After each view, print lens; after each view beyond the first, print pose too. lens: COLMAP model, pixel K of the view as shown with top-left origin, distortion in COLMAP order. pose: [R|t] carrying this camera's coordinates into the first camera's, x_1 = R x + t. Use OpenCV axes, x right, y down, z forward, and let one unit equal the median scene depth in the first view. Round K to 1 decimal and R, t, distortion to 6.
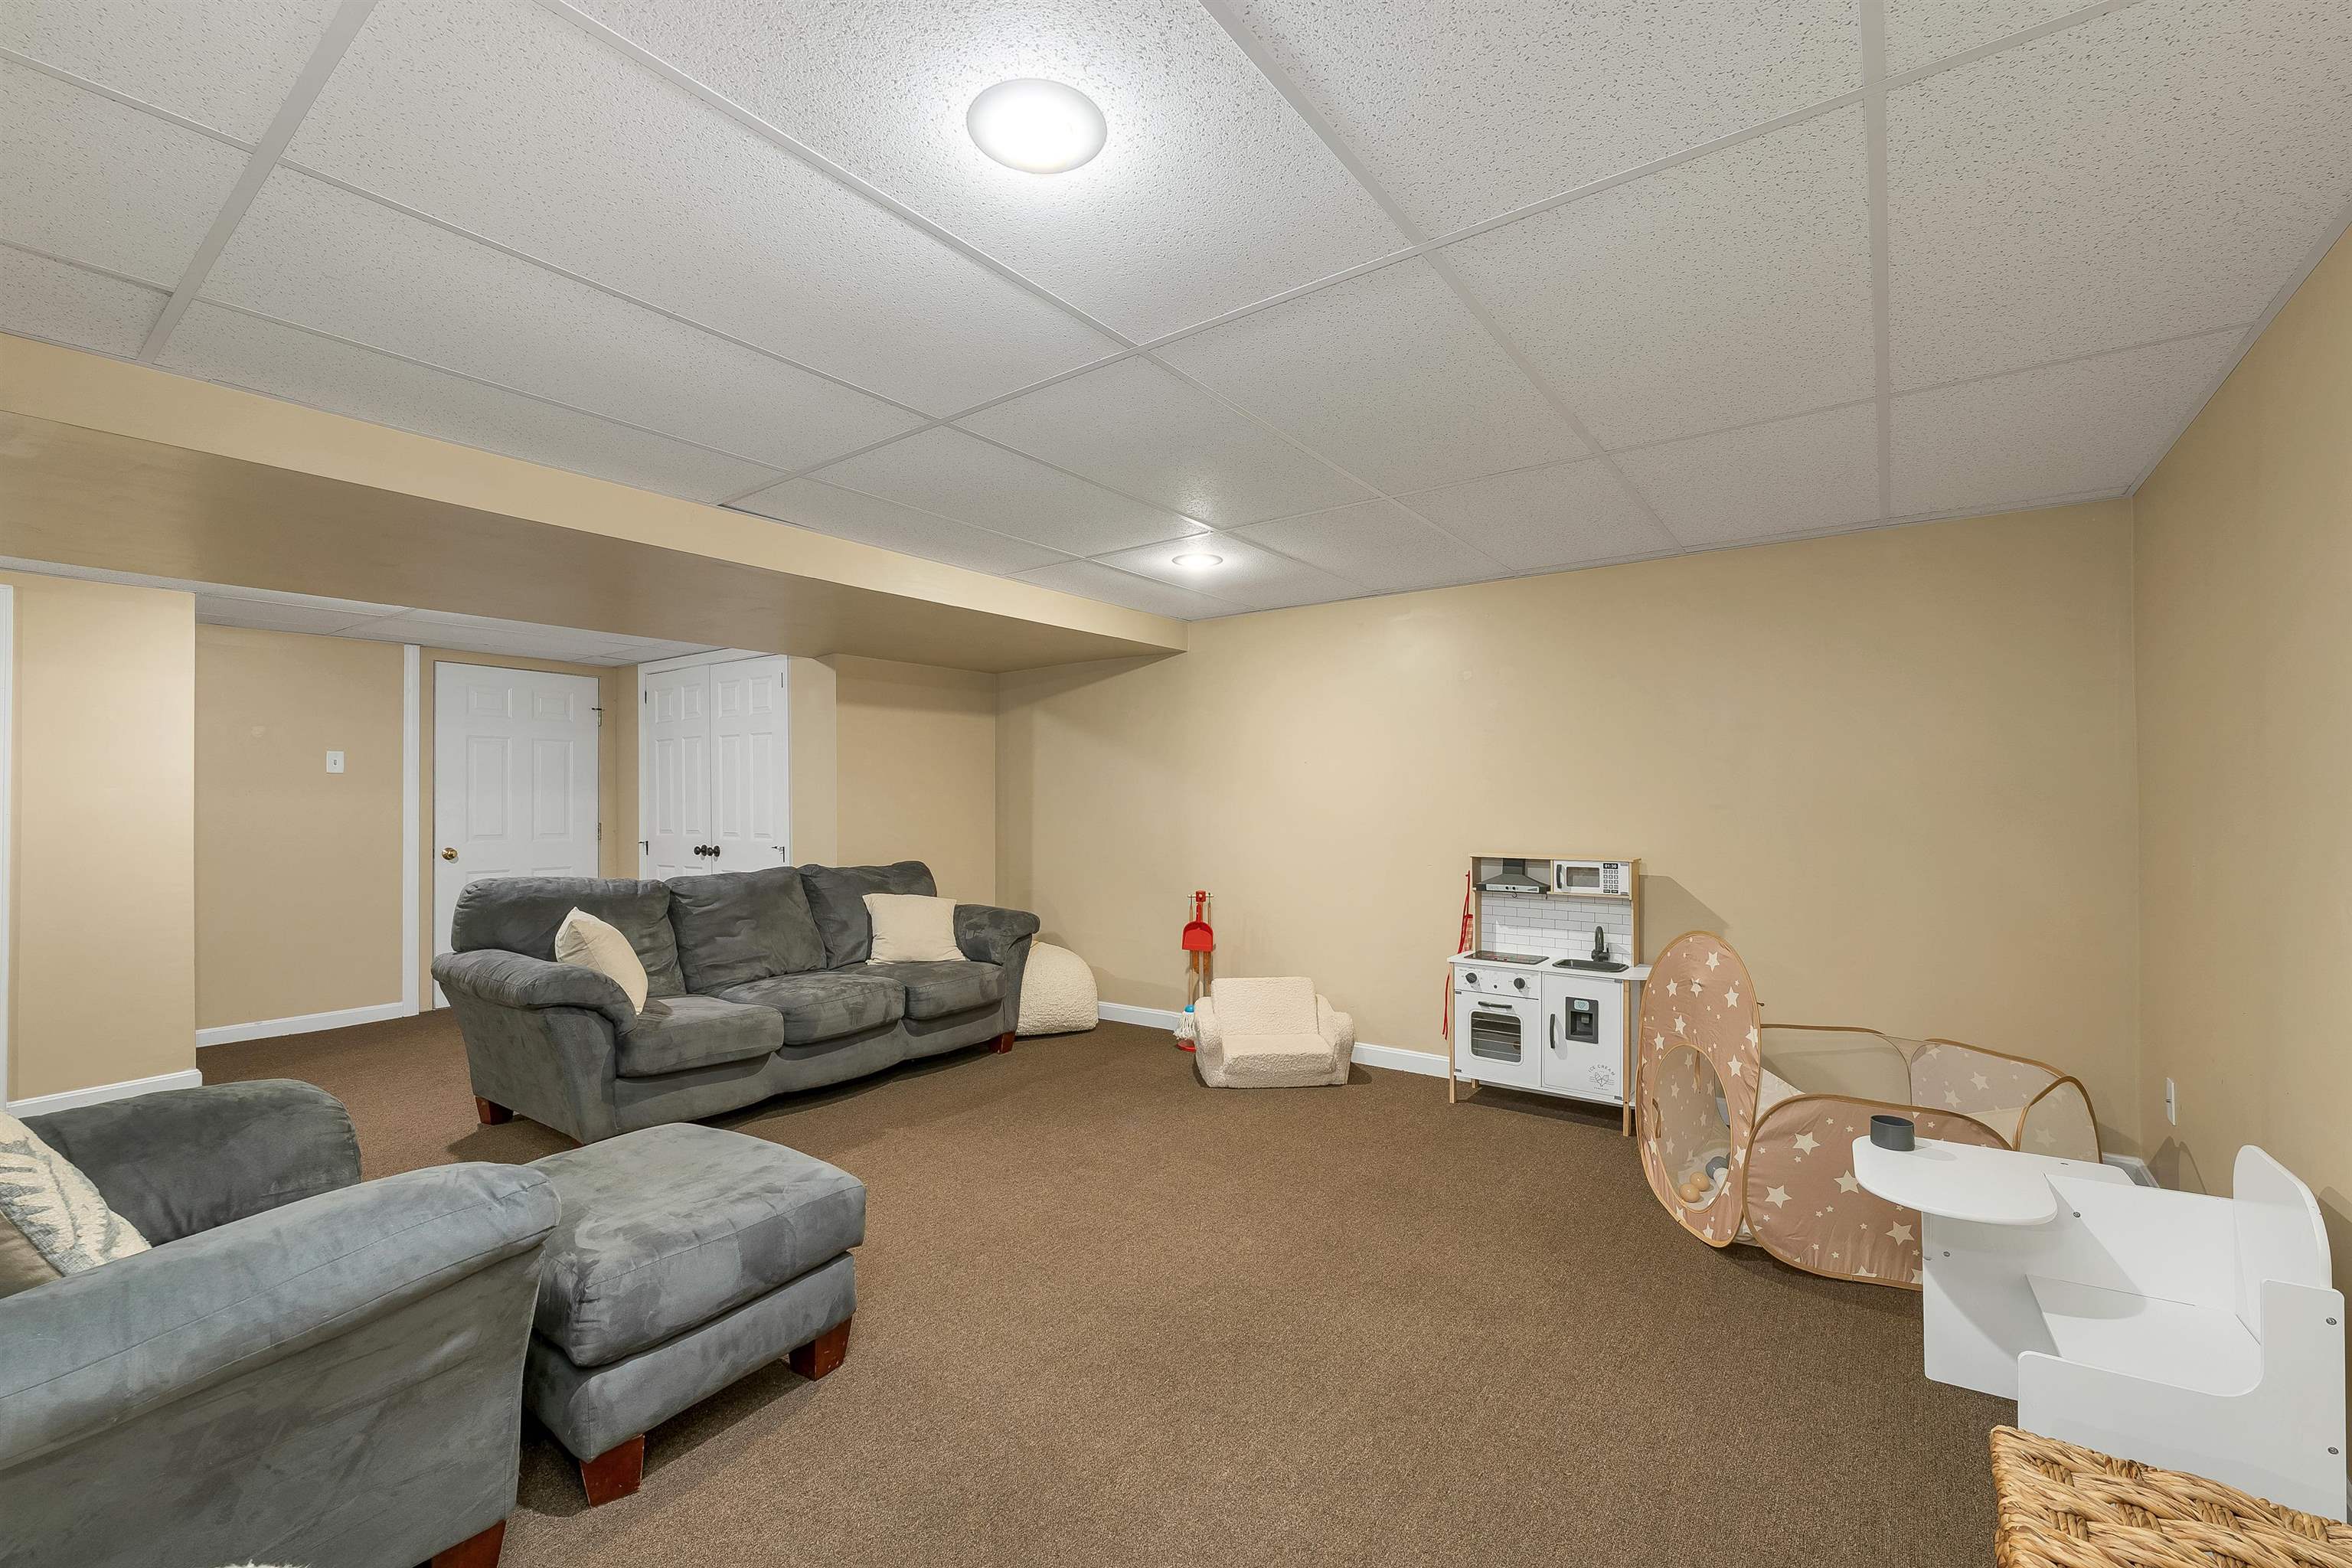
lens RADIAL K [[964.1, 0, 1167.8], [0, 964.1, 793.7], [0, 0, 1]] dist [-0.002671, -0.000254]
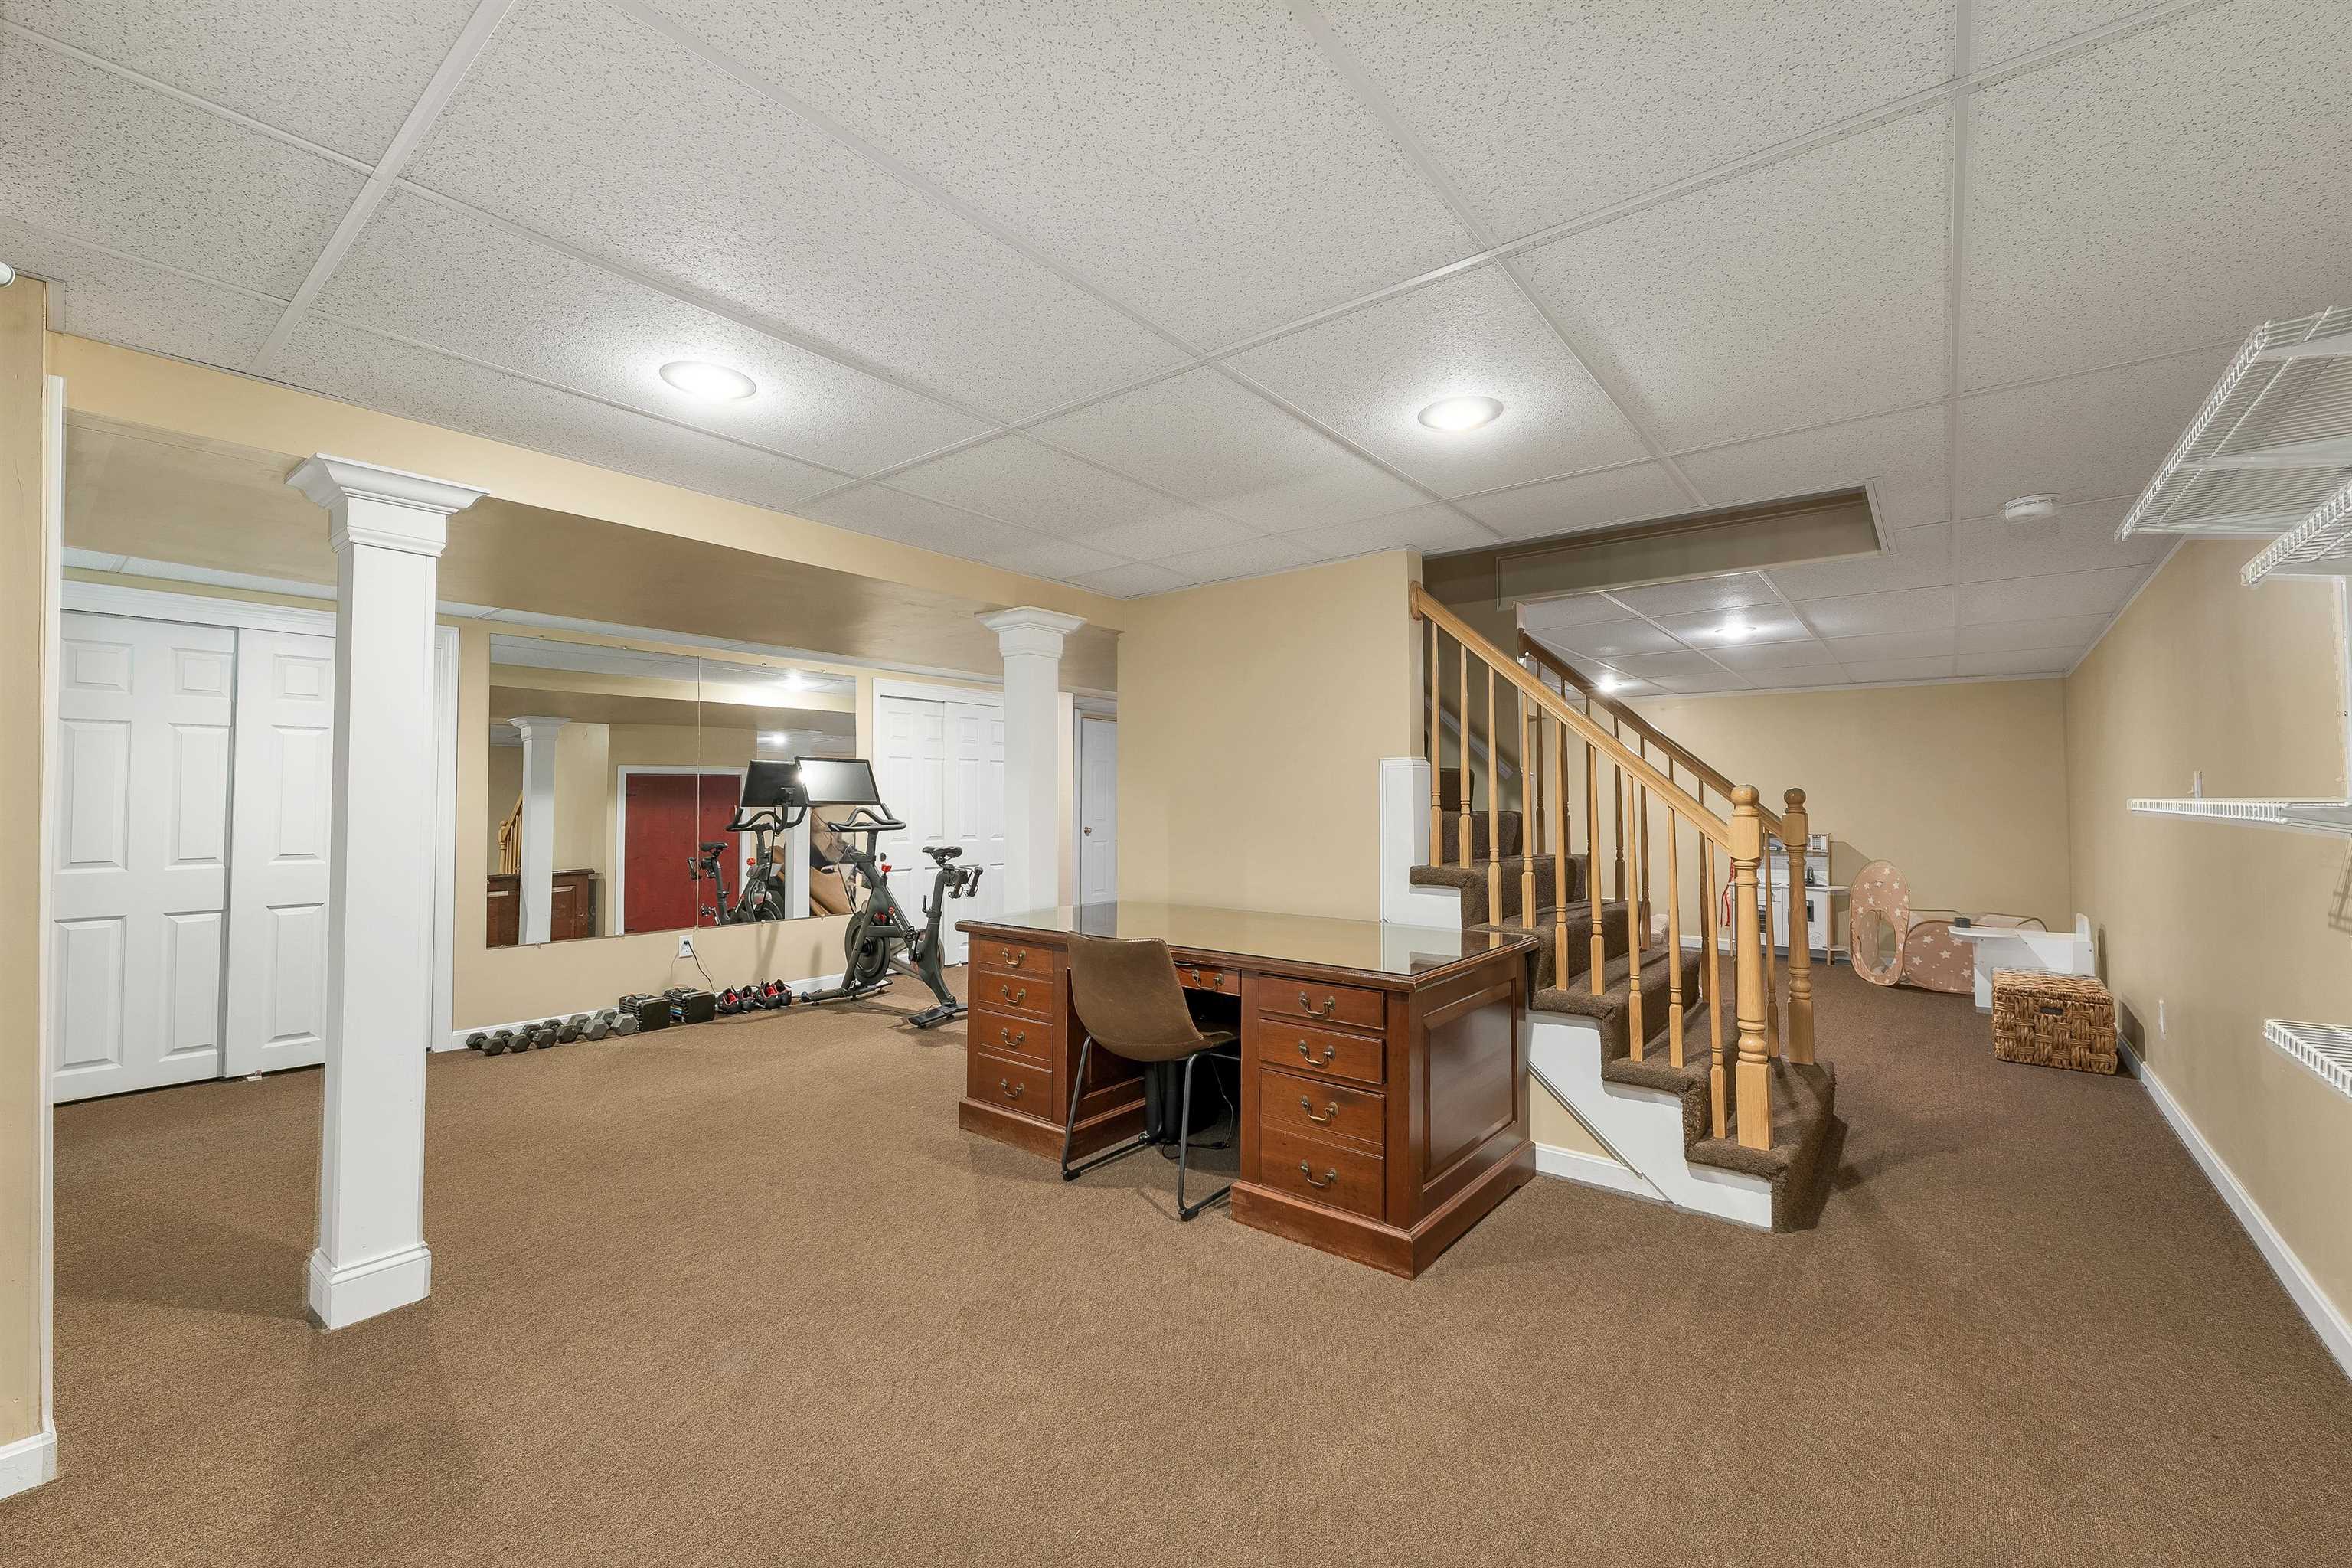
lens RADIAL K [[964.1, 0, 1167.8], [0, 964.1, 793.7], [0, 0, 1]] dist [-0.002671, -0.000254]
pose [[0.998871, 0.003494, -0.047367, -0.774825], [-0.003254, 0.999982, 0.005136, -0.018486], [0.047384, -0.004976, 0.998864, -1.033078]]
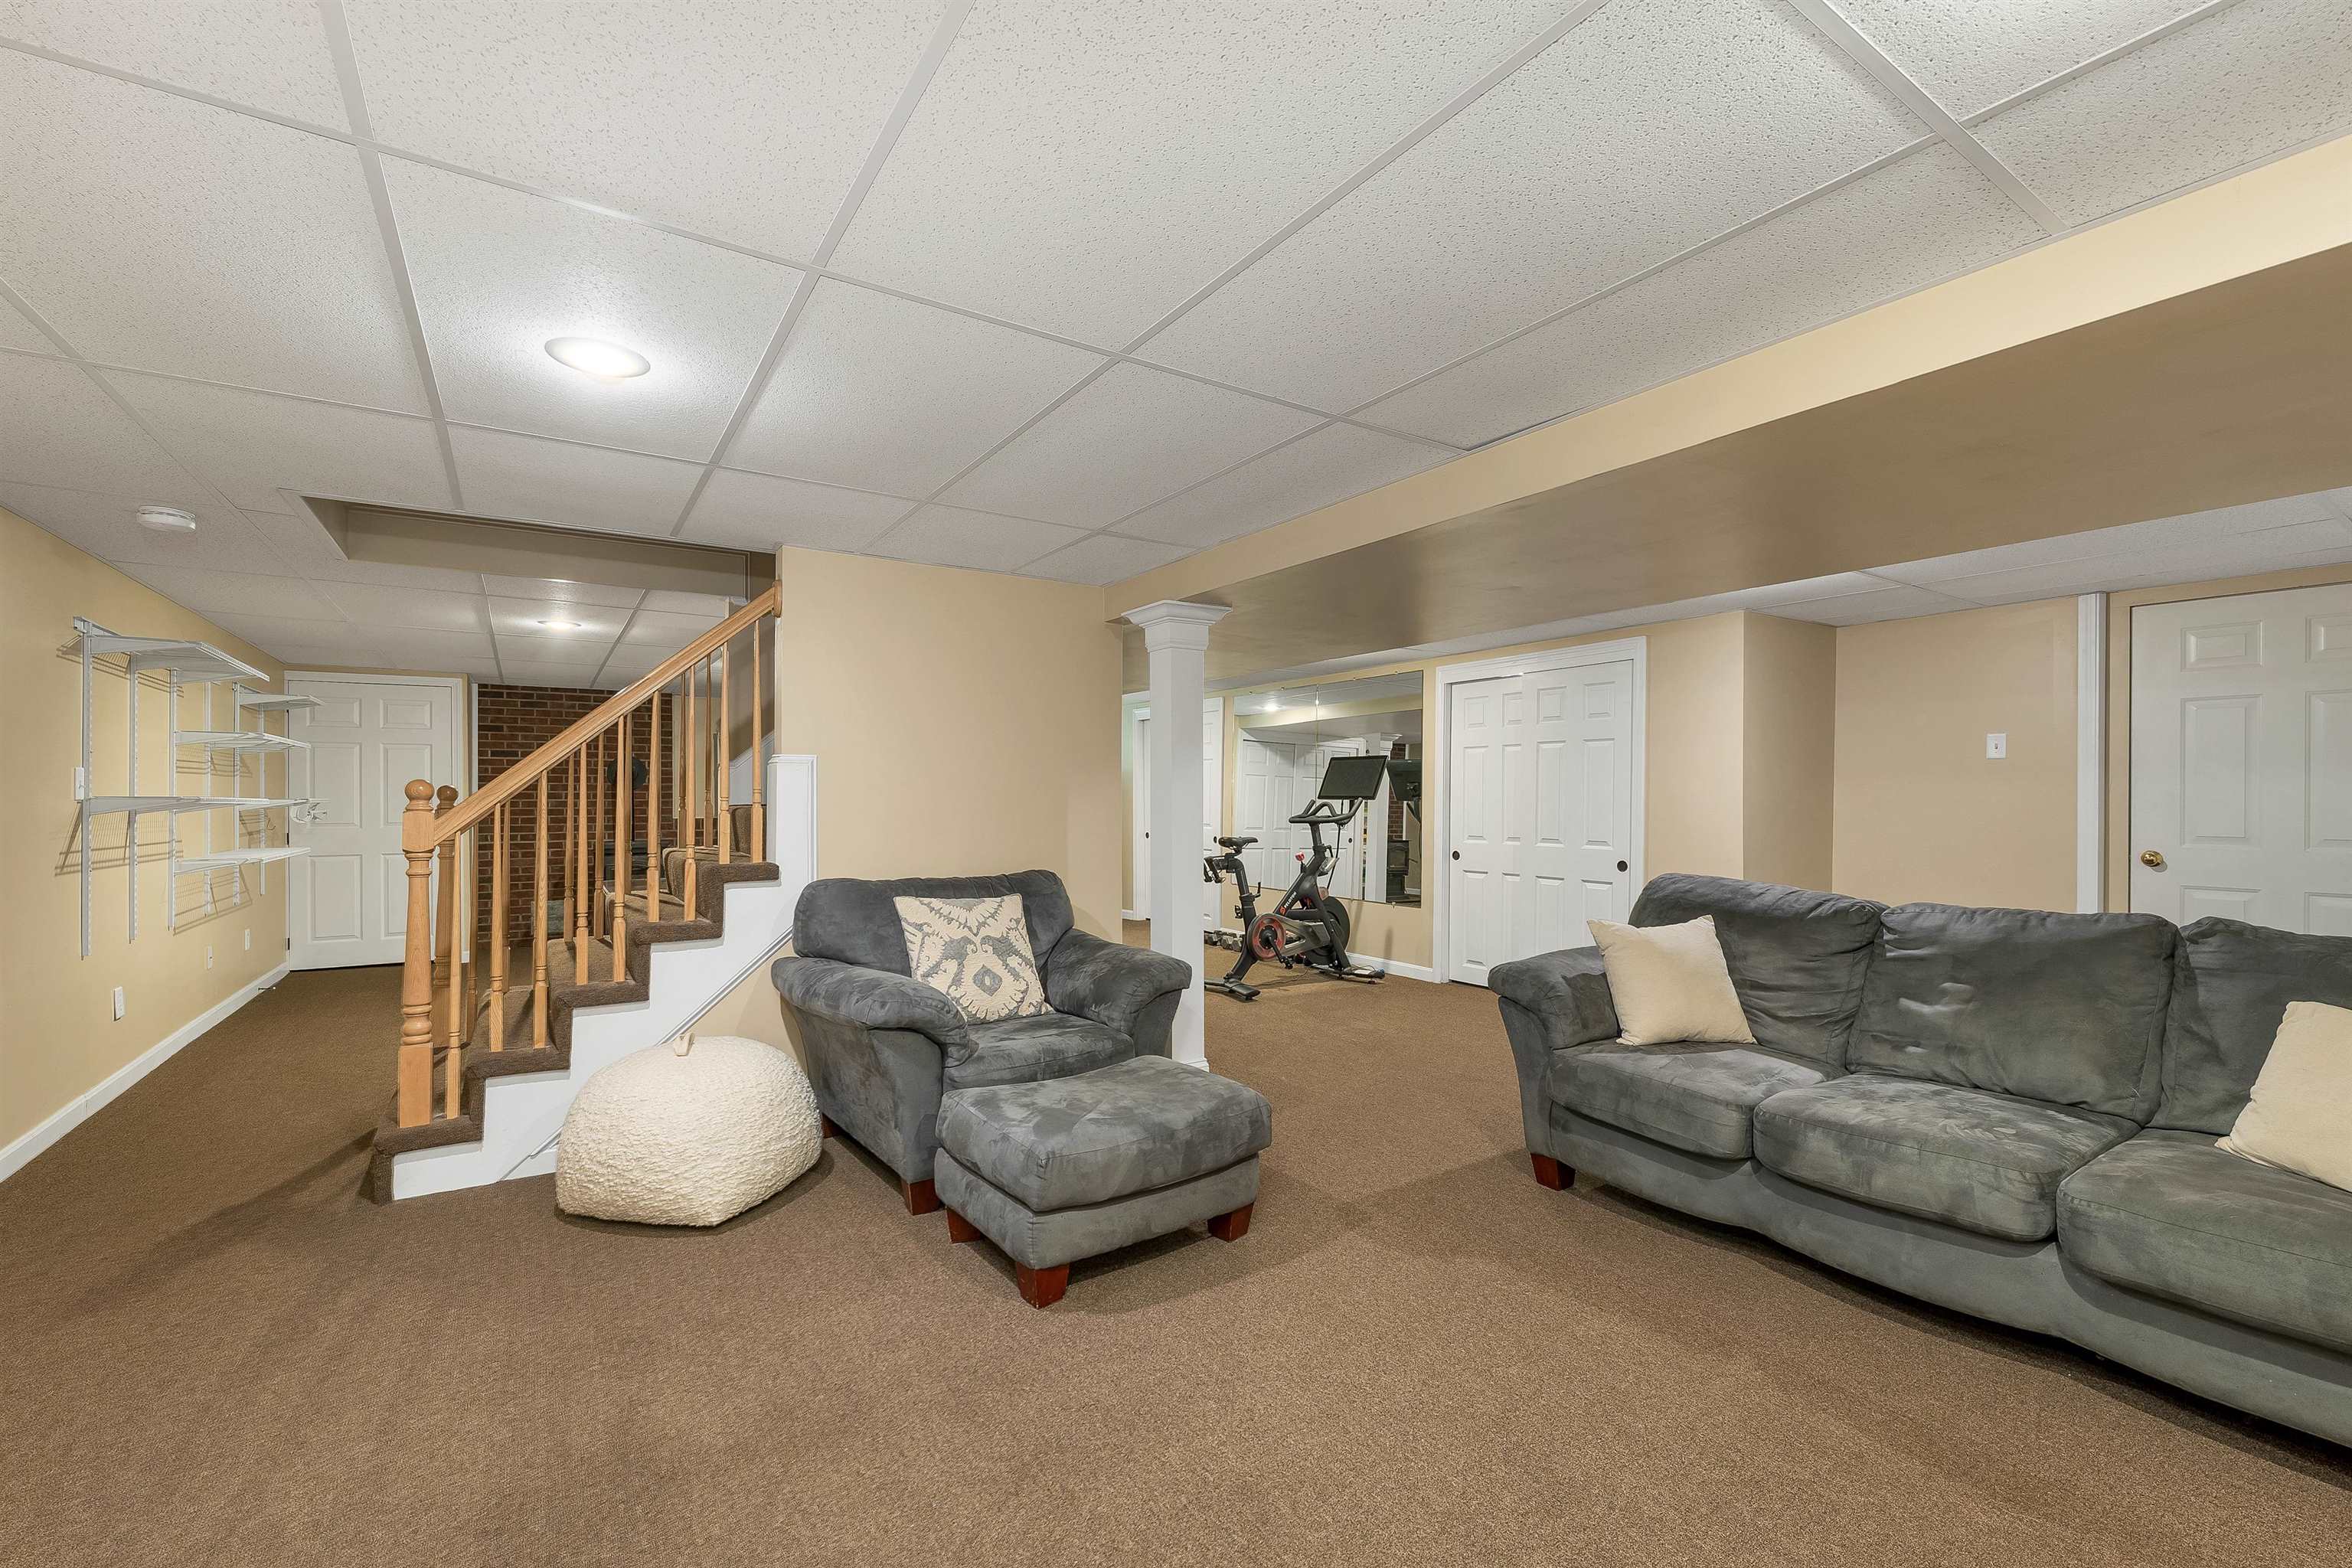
lens RADIAL K [[964.1, 0, 1167.8], [0, 964.1, 793.7], [0, 0, 1]] dist [-0.002671, -0.000254]
pose [[-0.345314, 0.002596, -0.938484, 0.335480], [0.013434, 0.999907, -0.002177, 0.004411], [0.938391, -0.013359, -0.345317, 0.793918]]
